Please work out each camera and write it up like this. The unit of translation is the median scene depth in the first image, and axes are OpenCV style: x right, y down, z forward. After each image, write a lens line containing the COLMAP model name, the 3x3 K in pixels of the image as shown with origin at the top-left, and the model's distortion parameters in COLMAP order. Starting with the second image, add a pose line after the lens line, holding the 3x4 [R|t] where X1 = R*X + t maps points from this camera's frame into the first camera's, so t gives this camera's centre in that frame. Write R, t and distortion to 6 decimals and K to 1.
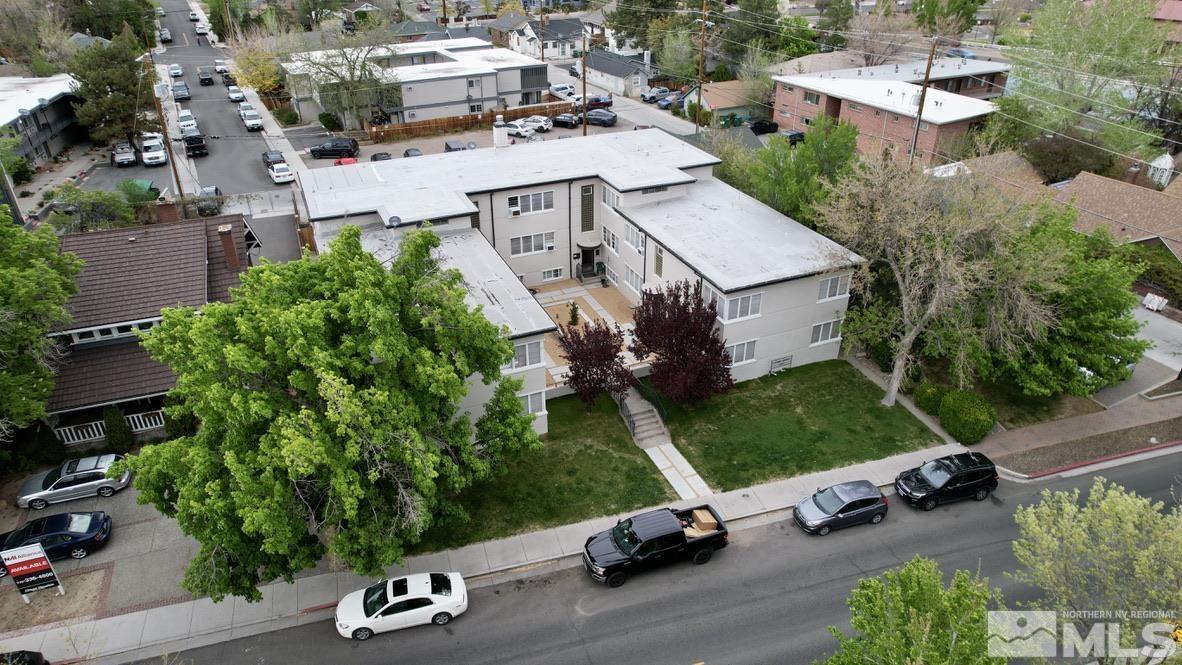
lens RADIAL K [[755.4, 0, 591.7], [0, 755.4, 334.0], [0, 0, 1]] dist [-0.051844, 0.034625]
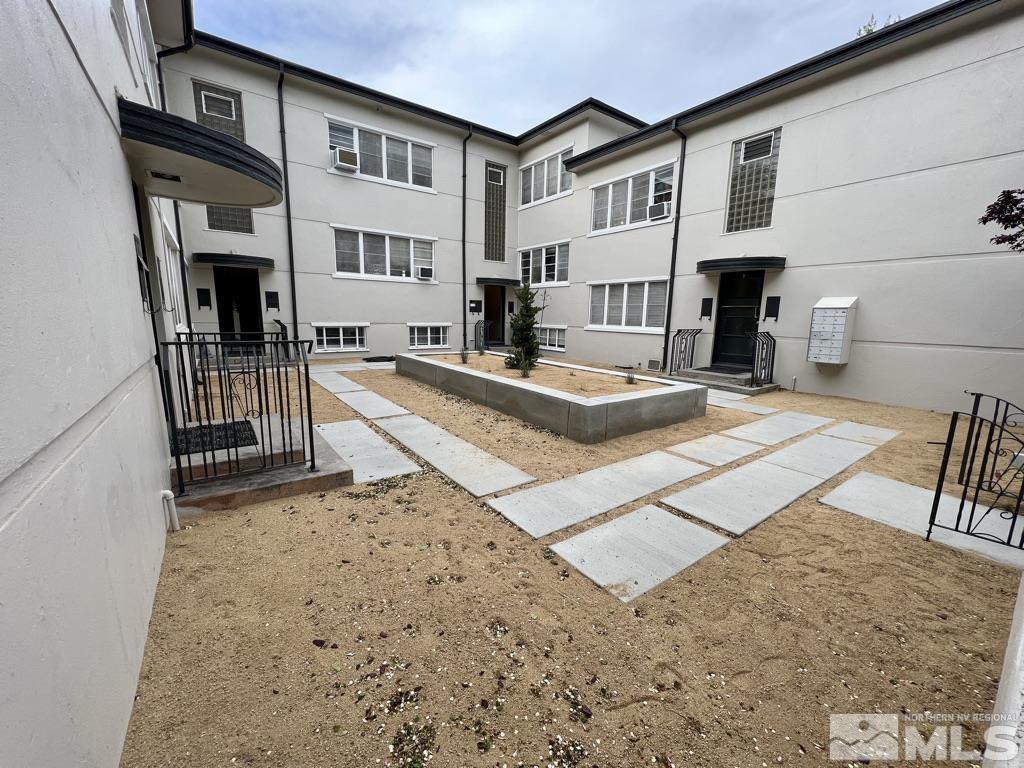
lens RADIAL K [[407.8, 0, 512.5], [0, 407.8, 388.6], [0, 0, 1]] dist [-0.002216, -0.000144]
pose [[0.975678, -0.017687, 0.218496, -0.074430], [0.088191, 0.944188, -0.317383, 0.054698], [-0.200687, 0.328933, 0.922783, 0.978494]]
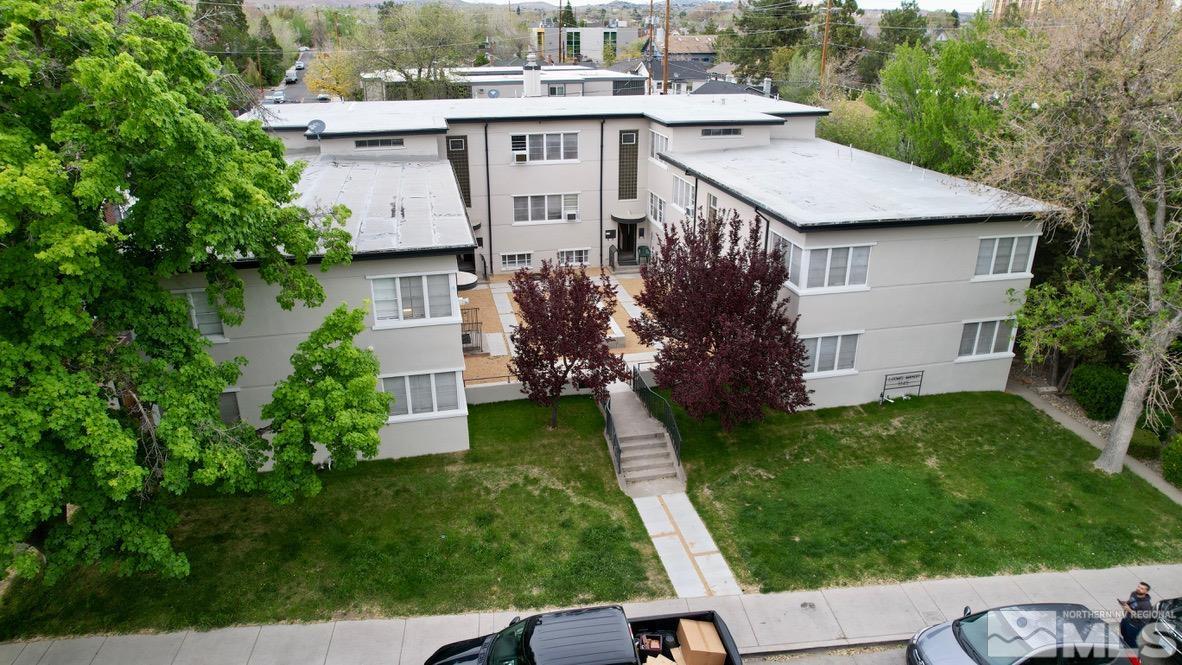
lens RADIAL K [[755.4, 0, 591.6], [0, 755.4, 335.3], [0, 0, 1]] dist [-0.051844, 0.034625]
pose [[0.982443, 0.073704, -0.171388, 0.118091], [-0.094222, 0.988907, -0.114830, 0.095200], [0.161024, 0.128963, 0.978489, 0.412716]]
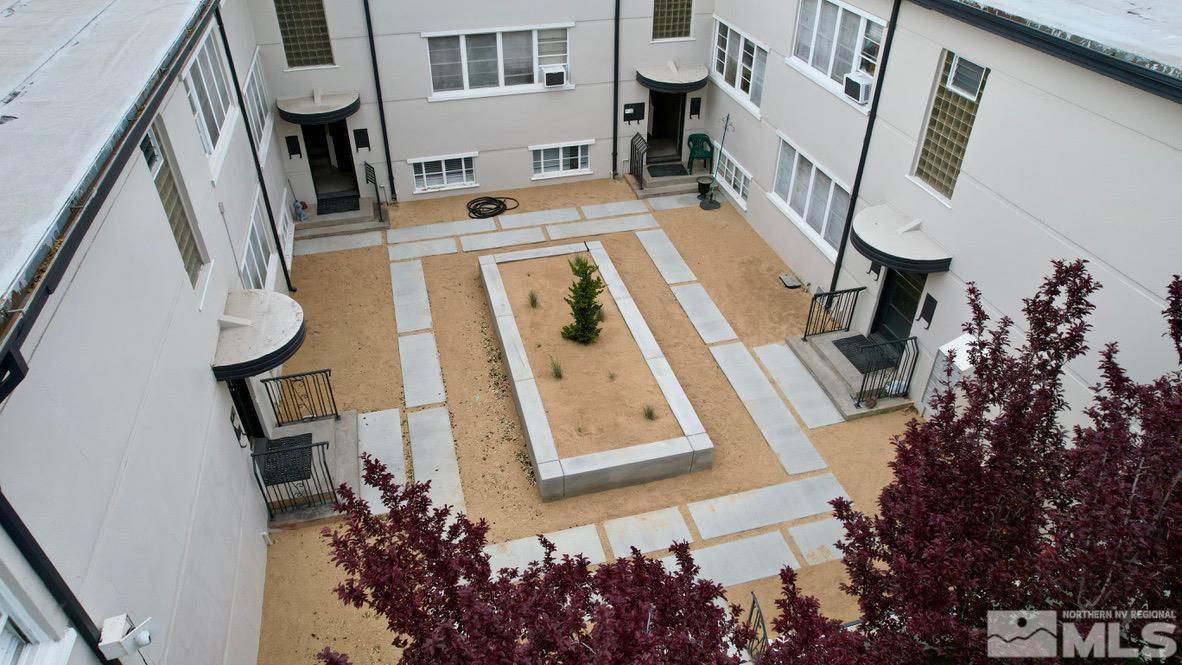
lens RADIAL K [[755.4, 0, 588.8], [0, 755.4, 334.1], [0, 0, 1]] dist [-0.051844, 0.034625]
pose [[0.988869, 0.093970, -0.115358, 0.011924], [-0.078959, 0.988569, 0.128437, -0.058226], [0.126108, -0.117899, 0.984986, 0.836586]]
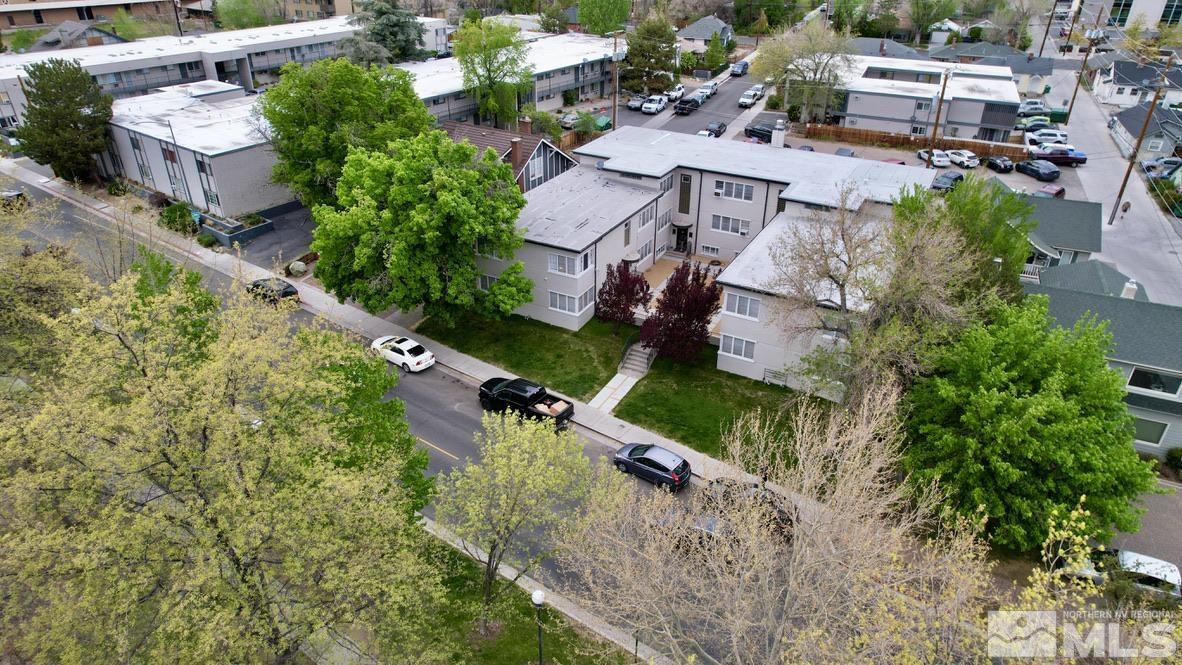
lens RADIAL K [[755.4, 0, 595.7], [0, 755.4, 330.9], [0, 0, 1]] dist [-0.051844, 0.034625]
pose [[0.617264, 0.389910, -0.683341, 0.835153], [-0.394830, 0.904784, 0.159612, -0.093568], [0.680510, 0.171281, 0.712439, 0.050906]]
